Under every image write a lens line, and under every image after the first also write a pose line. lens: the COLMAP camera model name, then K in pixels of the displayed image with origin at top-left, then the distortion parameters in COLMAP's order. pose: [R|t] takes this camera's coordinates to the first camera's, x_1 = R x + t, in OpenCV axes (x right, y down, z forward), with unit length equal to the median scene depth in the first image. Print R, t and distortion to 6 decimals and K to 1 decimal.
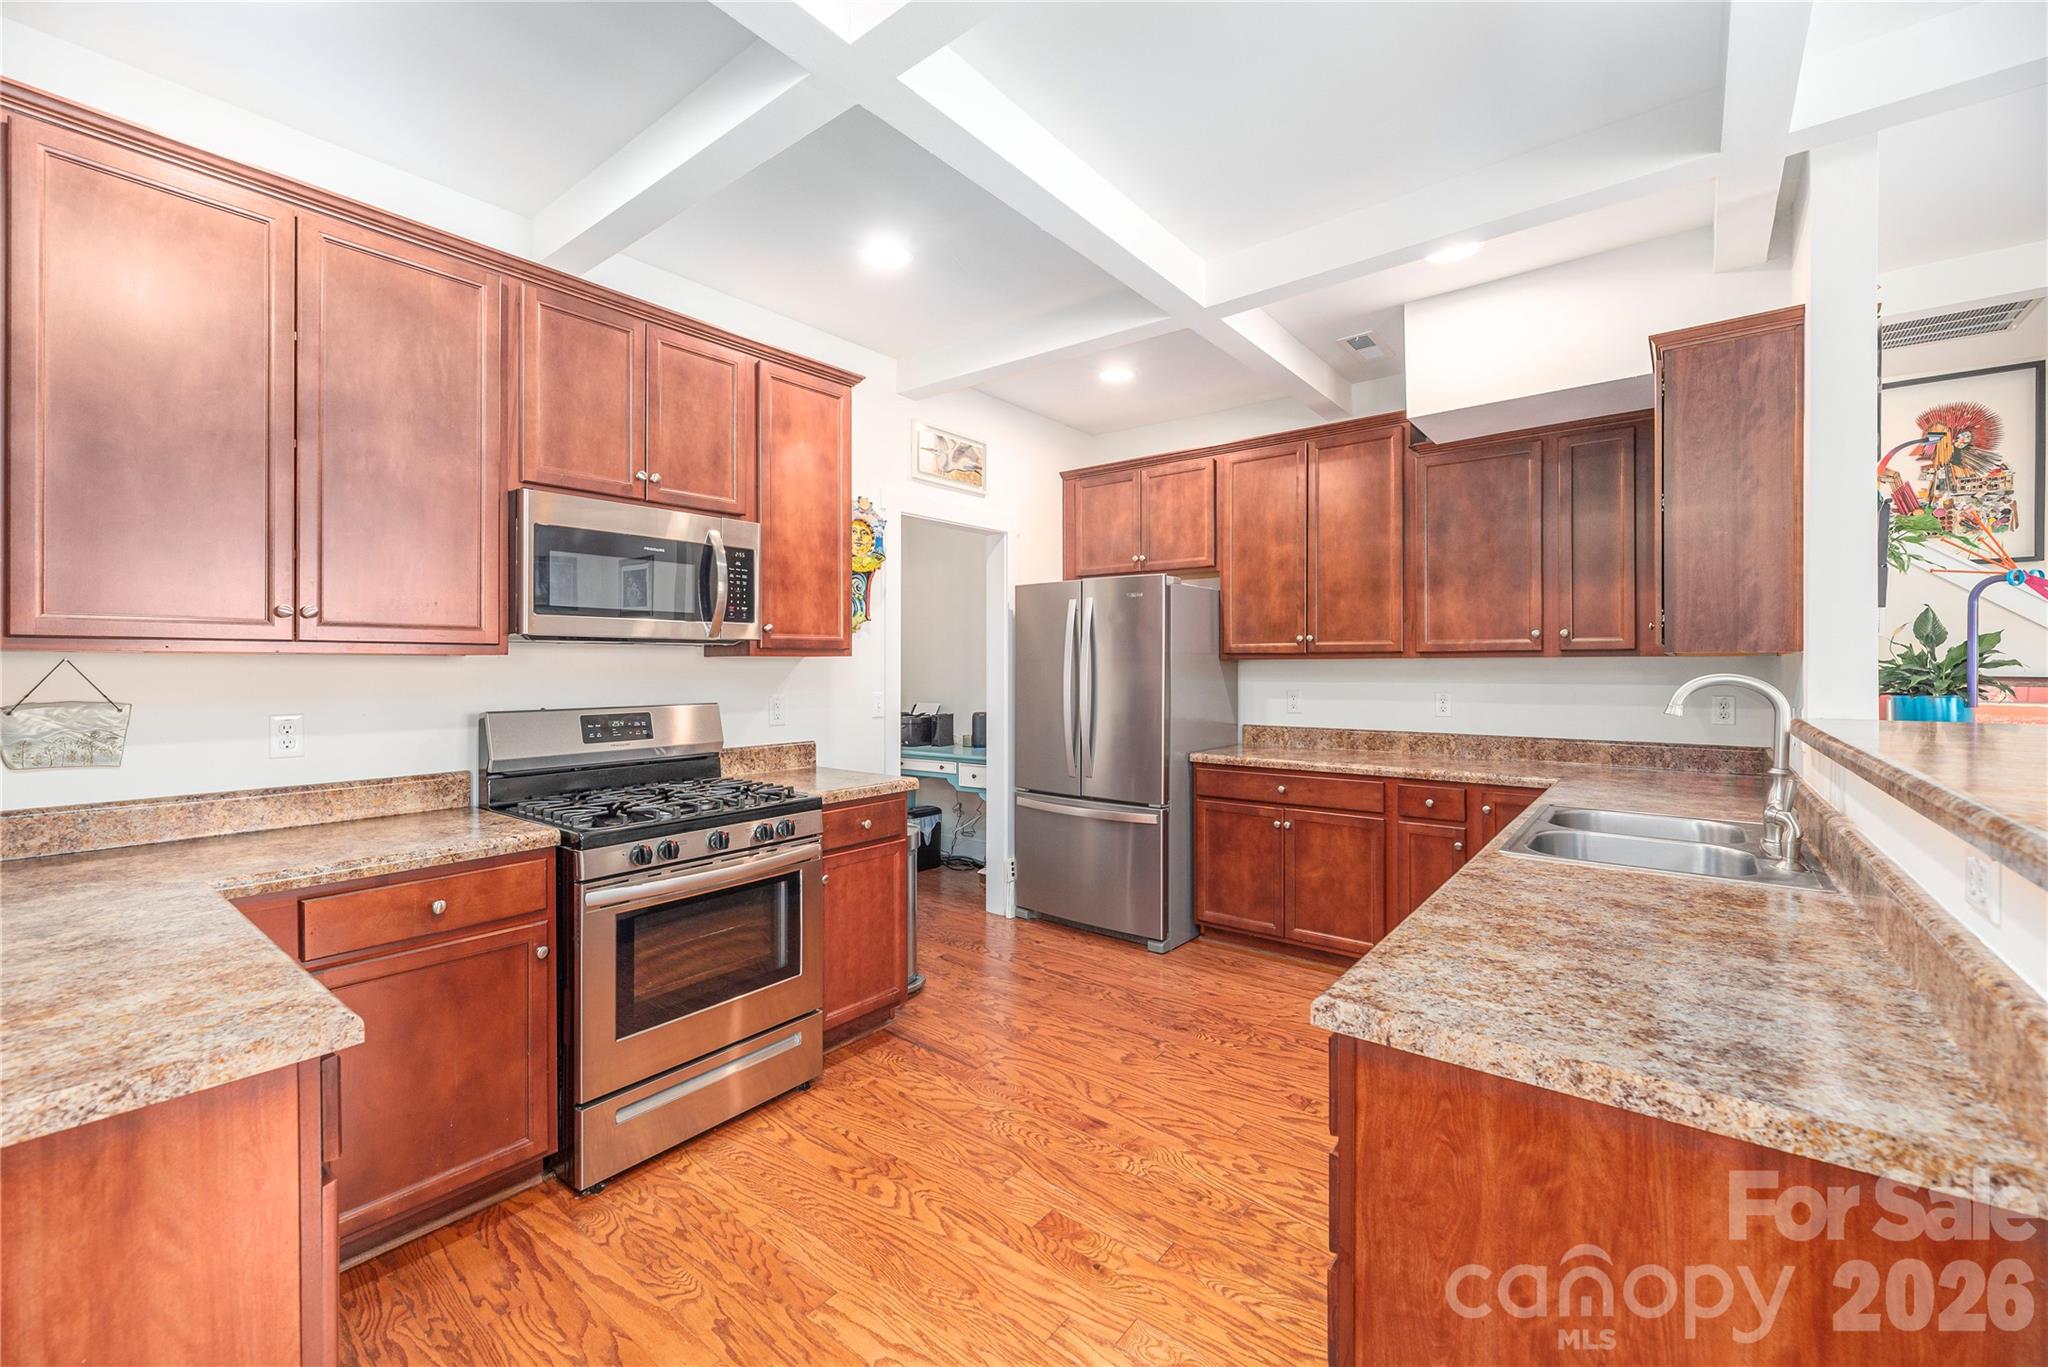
lens RADIAL K [[837.6, 0, 1026.2], [0, 837.6, 666.3], [0, 0, 1]] dist [0.000876, 0.000105]
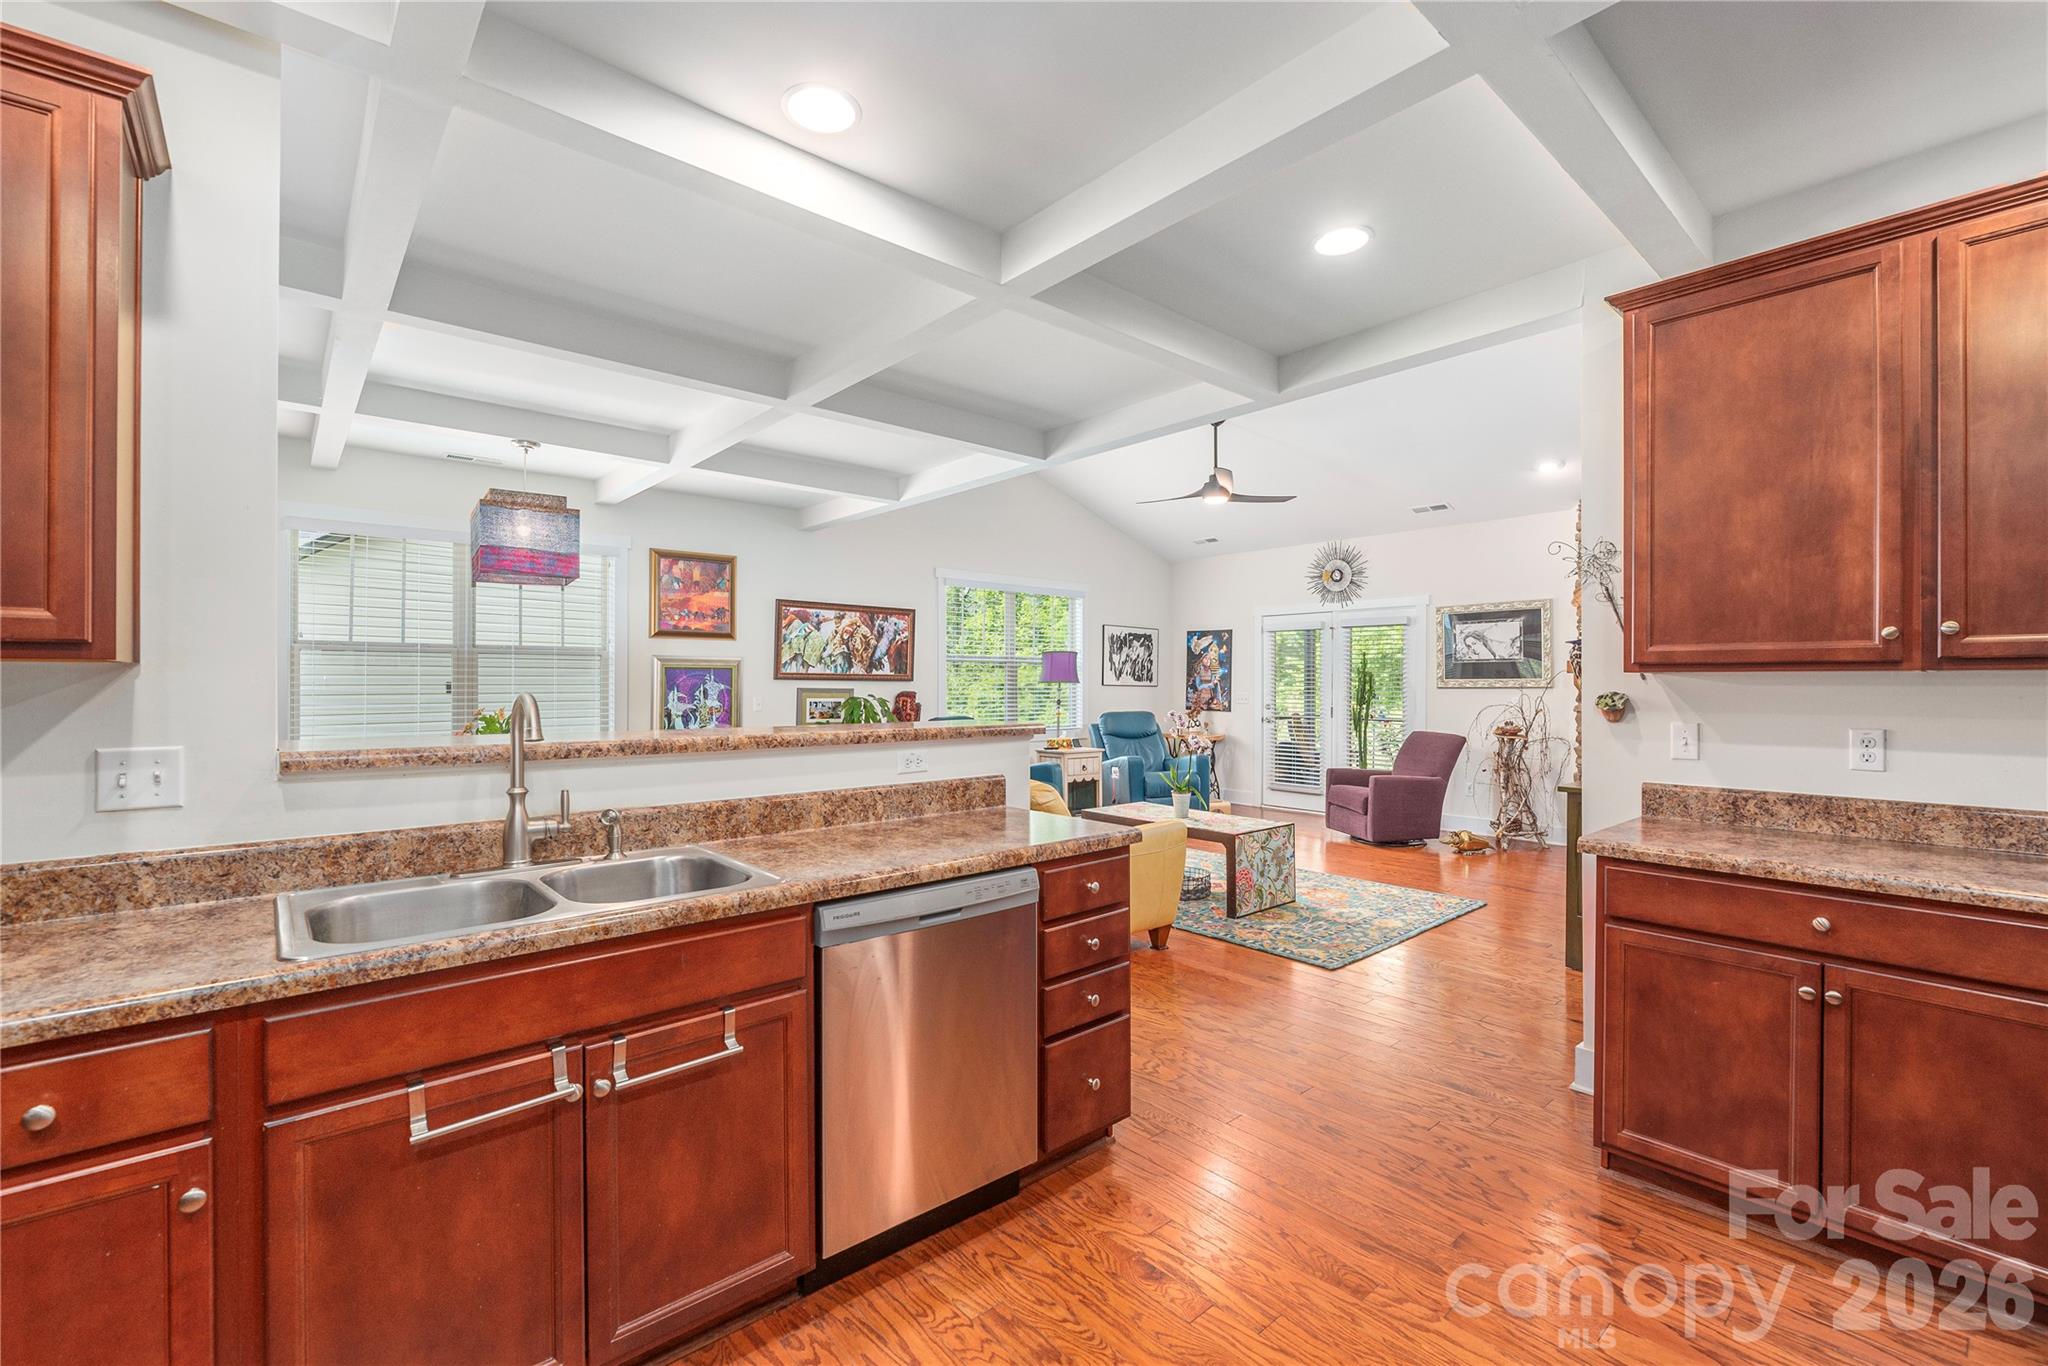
lens RADIAL K [[871.3, 0, 1024.0], [0, 871.3, 683.0], [0, 0, 1]] dist [-0.007587, -0.000081]
pose [[-0.982915, -0.000862, 0.184059, 0.064022], [-0.000543, 0.999998, 0.001782, -0.002111], [-0.184060, 0.001651, -0.982914, 0.972445]]
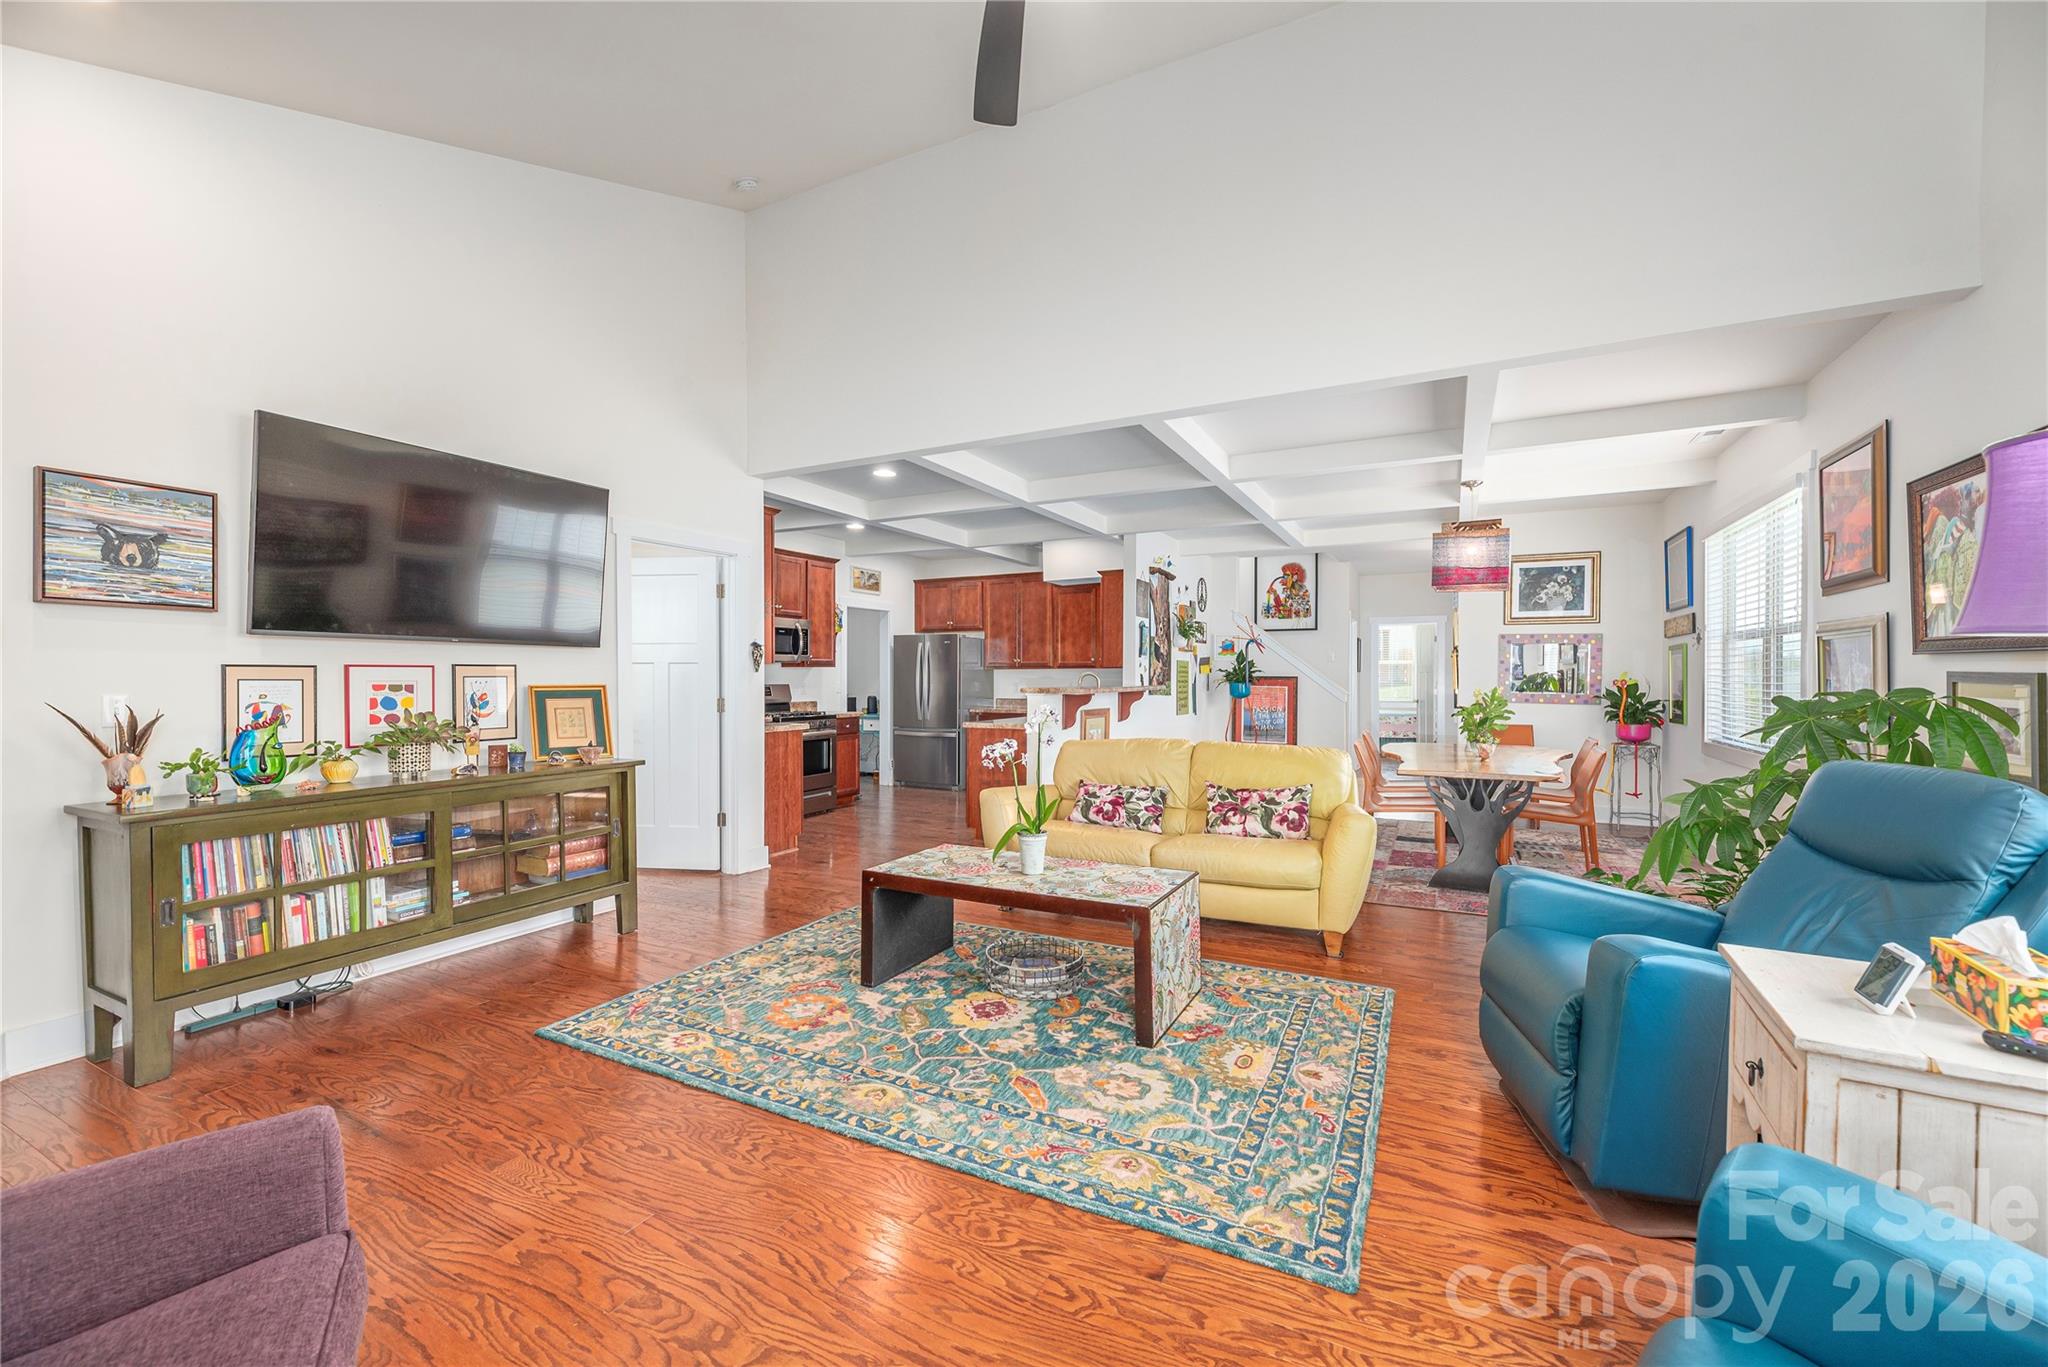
lens RADIAL K [[828.9, 0, 1022.3], [0, 828.9, 682.5], [0, 0, 1]] dist [-0.001589, 0.000189]
pose [[0.982026, 0.000258, 0.188748, -0.110249], [-0.001247, 0.999986, 0.005121, 0.019360], [-0.188744, -0.005264, 0.982012, -1.458959]]
